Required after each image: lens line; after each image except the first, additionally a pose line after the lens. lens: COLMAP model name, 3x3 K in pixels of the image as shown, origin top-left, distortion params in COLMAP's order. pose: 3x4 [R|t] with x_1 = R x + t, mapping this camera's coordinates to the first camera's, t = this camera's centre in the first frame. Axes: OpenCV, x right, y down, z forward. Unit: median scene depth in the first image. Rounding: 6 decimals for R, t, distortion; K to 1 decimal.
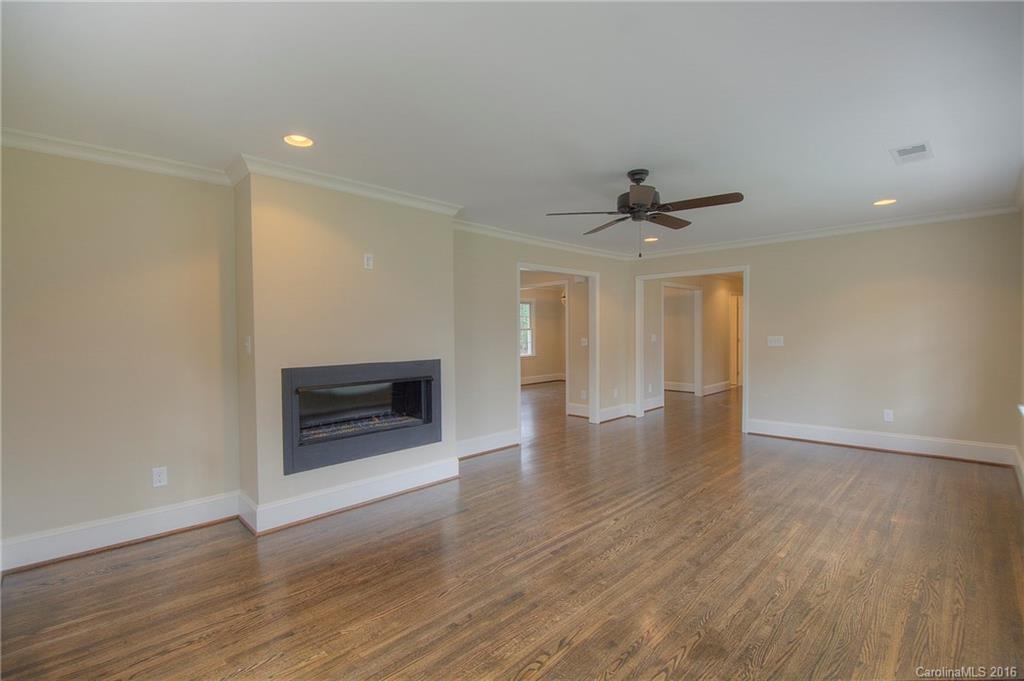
lens RADIAL K [[458.9, 0, 516.2], [0, 458.9, 349.4], [0, 0, 1]] dist [-0.011605, -0.007872]
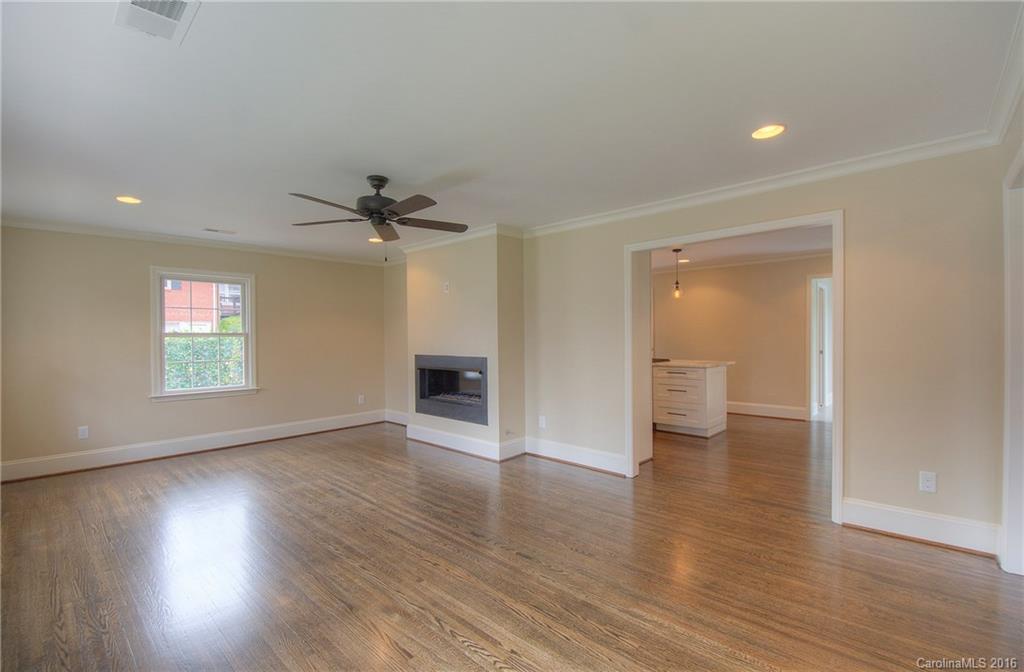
lens RADIAL K [[458.9, 0, 505.5], [0, 458.9, 341.5], [0, 0, 1]] dist [-0.011605, -0.007872]
pose [[0.025562, 0.024339, -0.999377, 1.231441], [-0.030328, 0.999262, 0.023560, -0.059481], [0.999213, 0.029707, 0.026281, 1.204834]]
